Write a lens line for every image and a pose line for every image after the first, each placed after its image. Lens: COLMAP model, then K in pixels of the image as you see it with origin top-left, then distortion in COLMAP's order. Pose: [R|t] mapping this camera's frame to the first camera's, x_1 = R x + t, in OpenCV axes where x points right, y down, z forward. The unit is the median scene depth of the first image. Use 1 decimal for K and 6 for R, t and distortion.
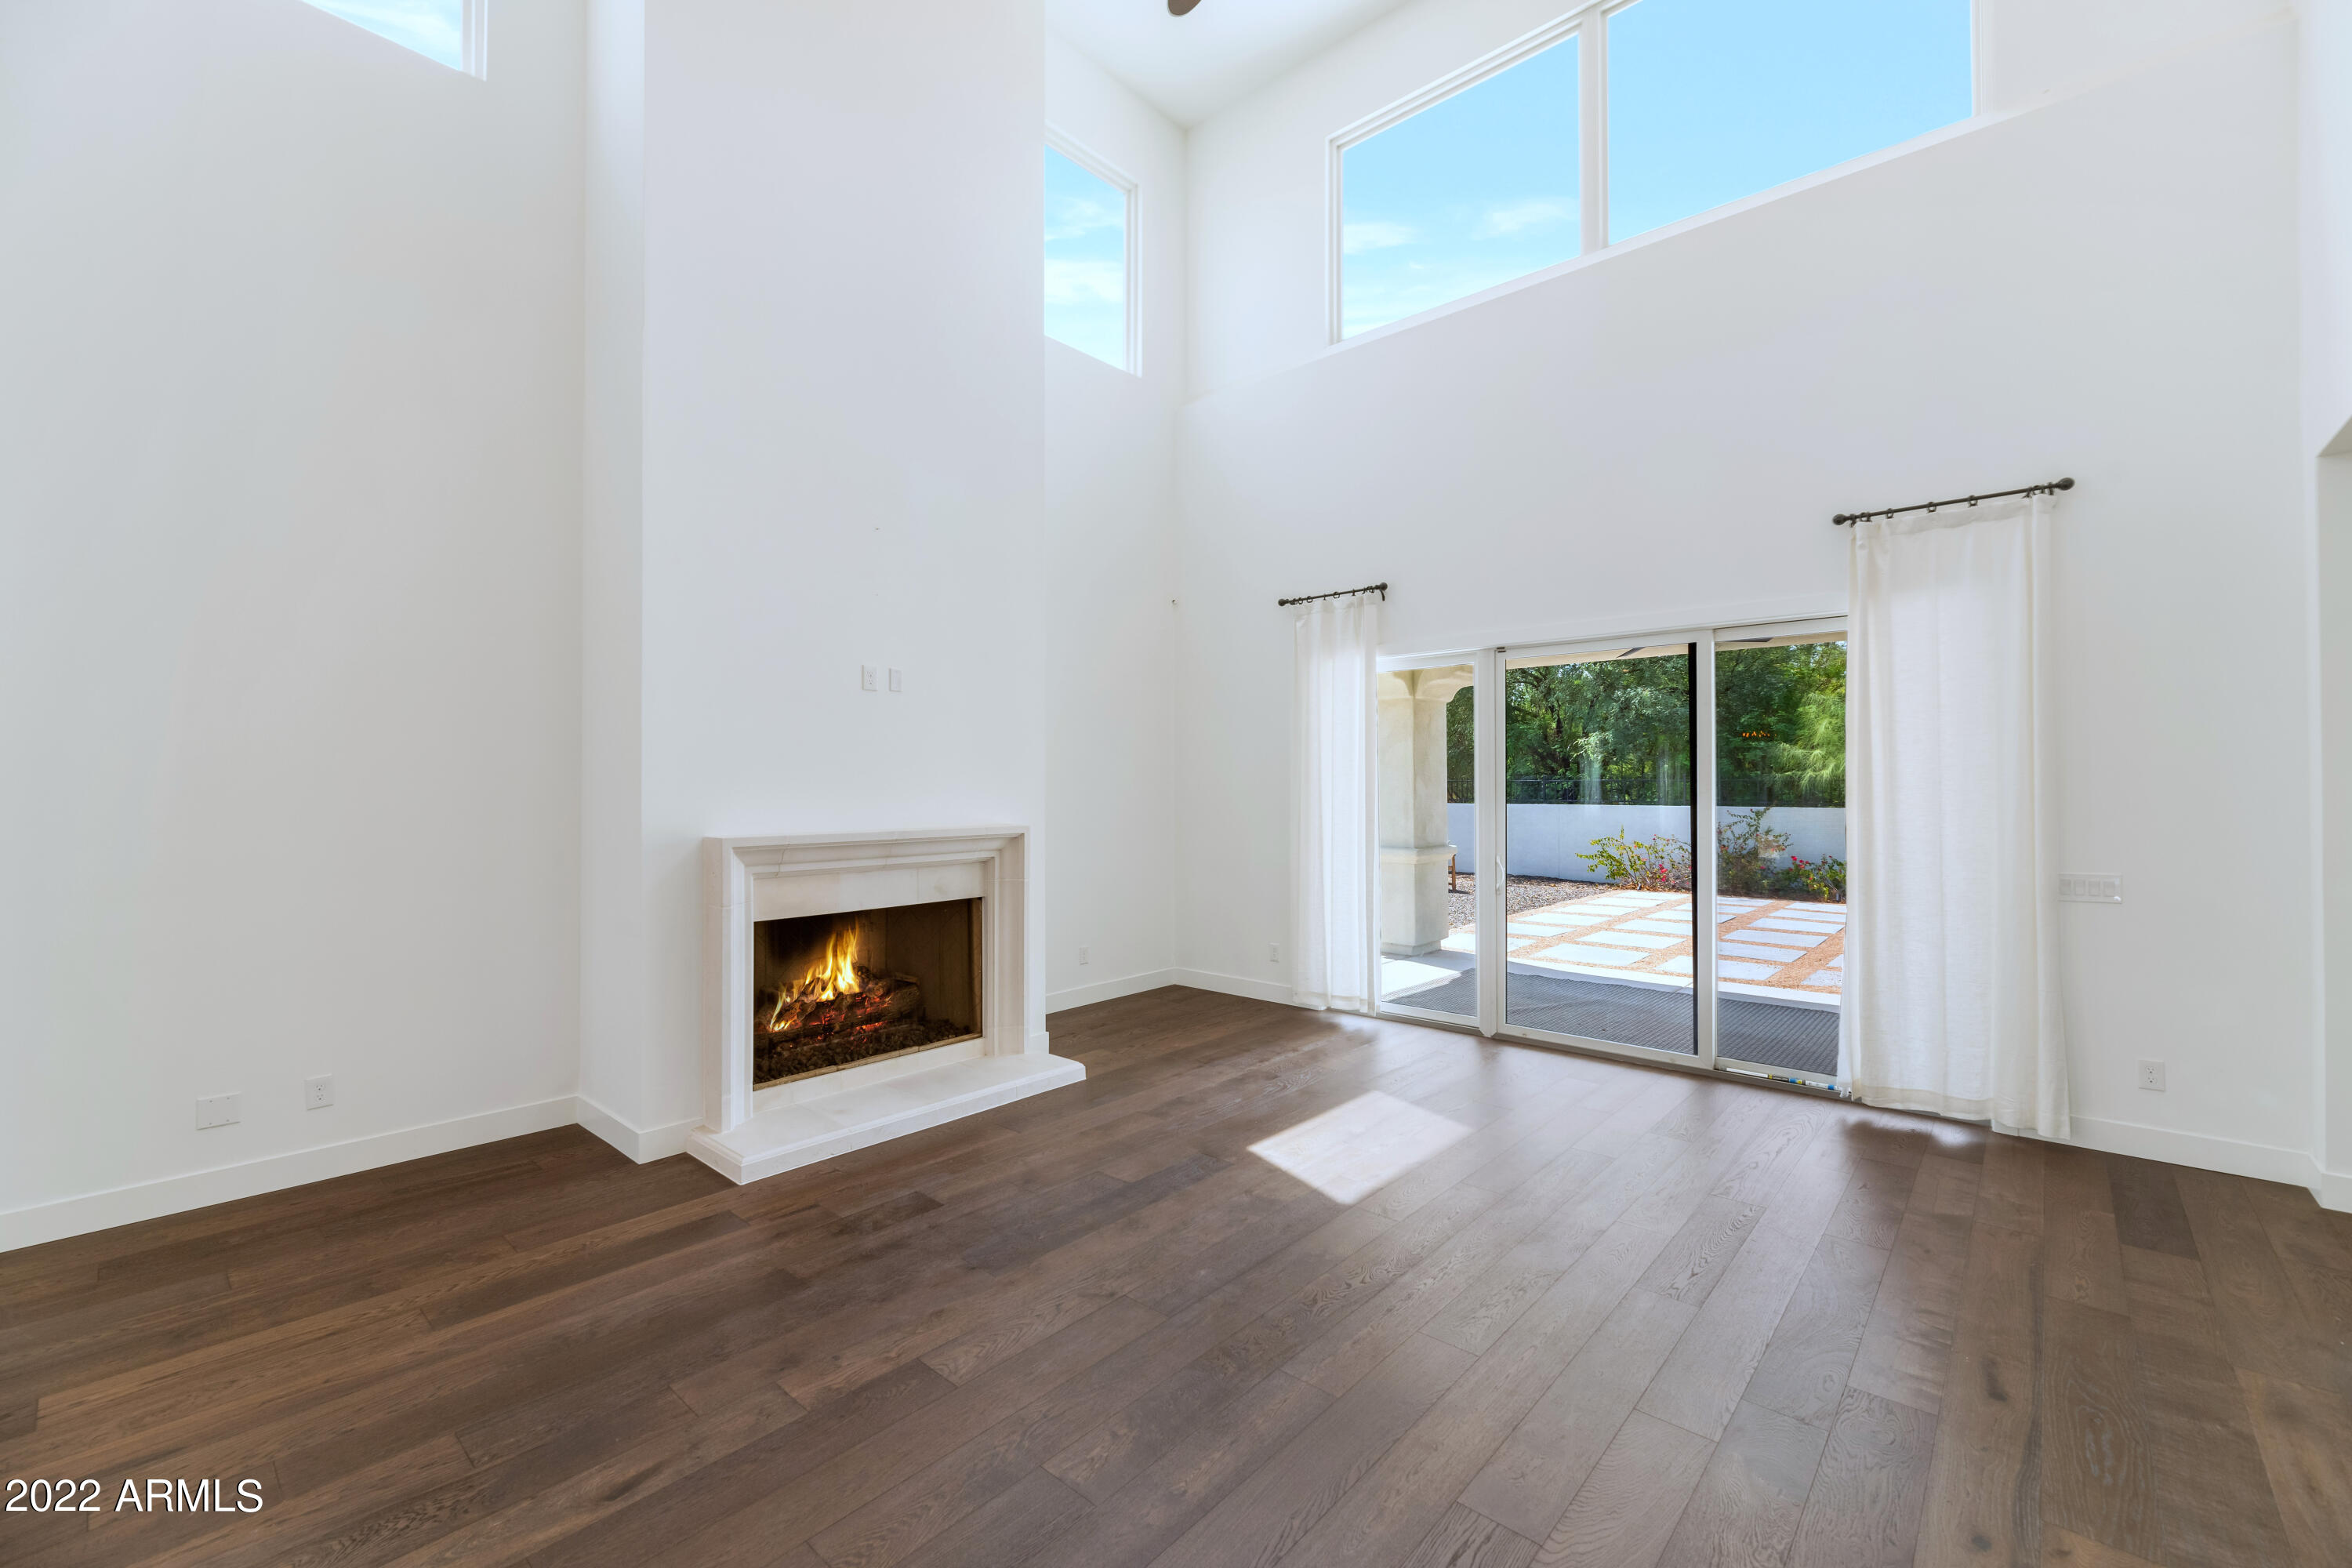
lens RADIAL K [[983.9, 0, 1176.0], [0, 983.9, 784.0], [0, 0, 1]] dist [0.000122, 0.000025]
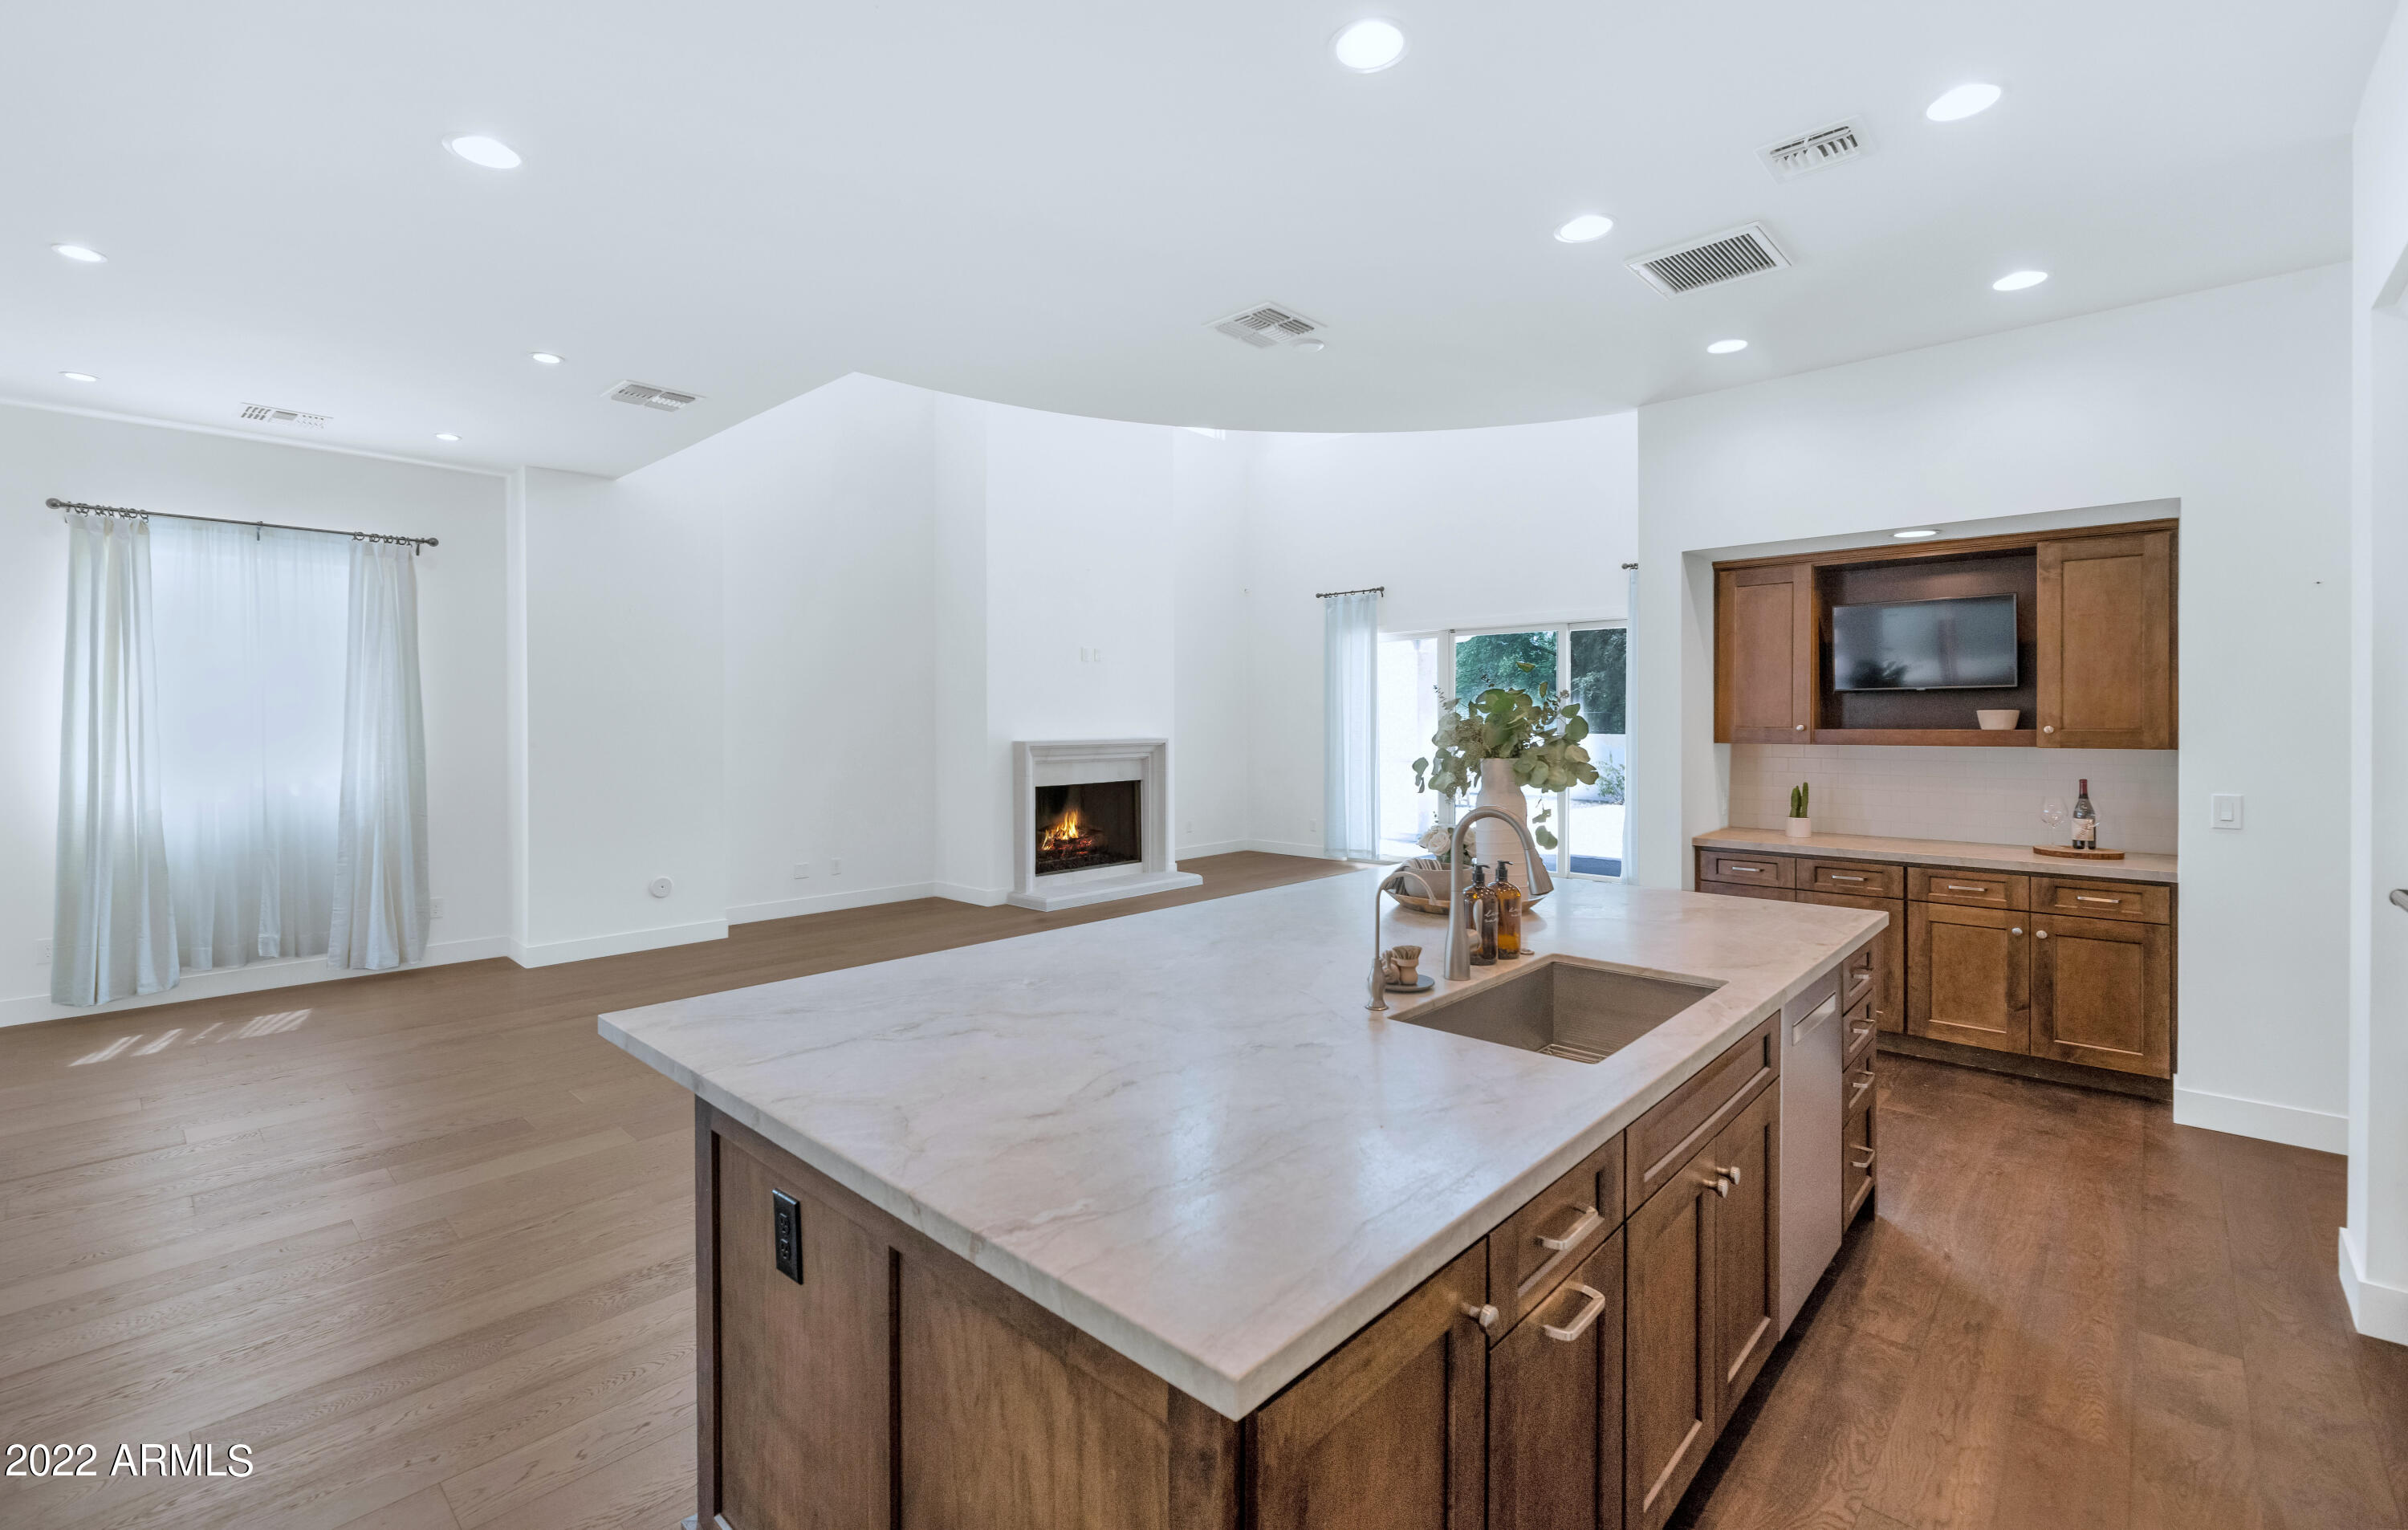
lens RADIAL K [[1070.6, 0, 1203.1], [0, 1070.6, 726.2], [0, 0, 1]] dist [-0.000716, -0.000044]
pose [[0.999992, 0.000038, -0.003910, -0.085446], [-0.000001, 0.999954, 0.009572, 0.003485], [0.003910, -0.009572, 0.999947, -0.884800]]
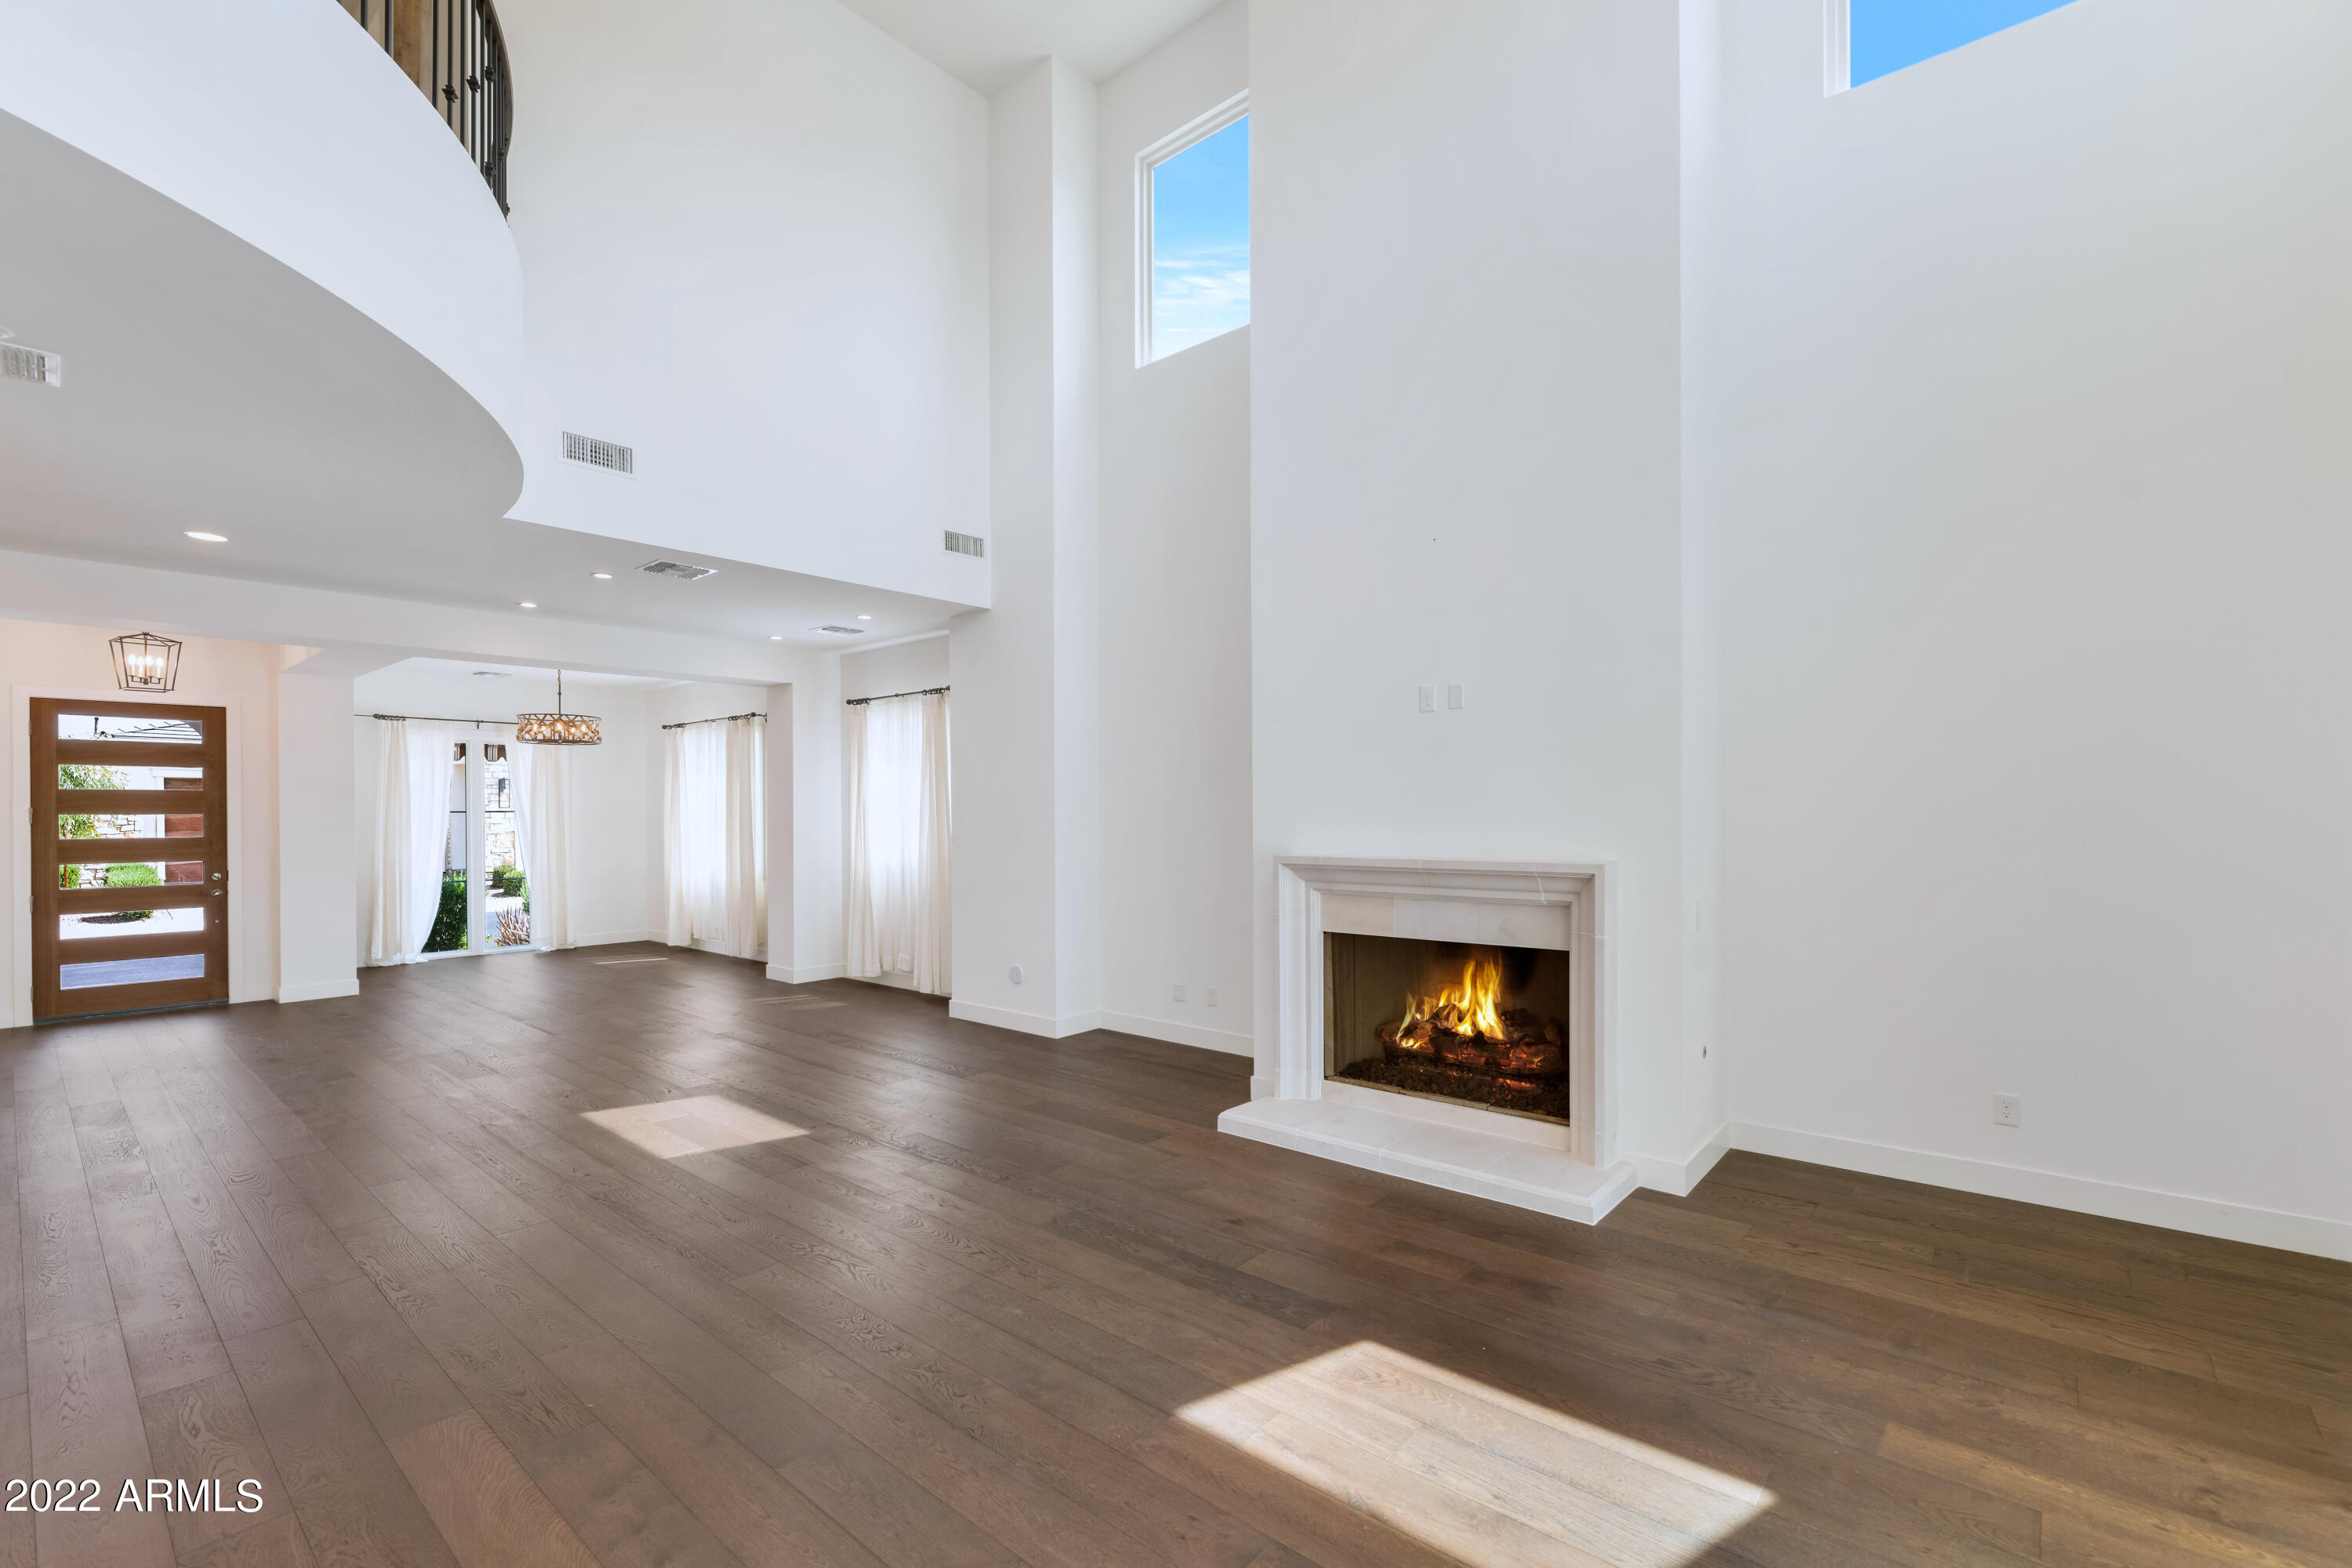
lens RADIAL K [[1000.7, 0, 1182.6], [0, 1000.7, 815.0], [0, 0, 1]] dist [-0.000753, -0.000076]
pose [[0.030711, 0.004409, -0.999519, 0.622965], [0.009026, 0.999948, 0.004688, -0.001026], [0.999488, -0.009166, 0.030670, 0.691562]]
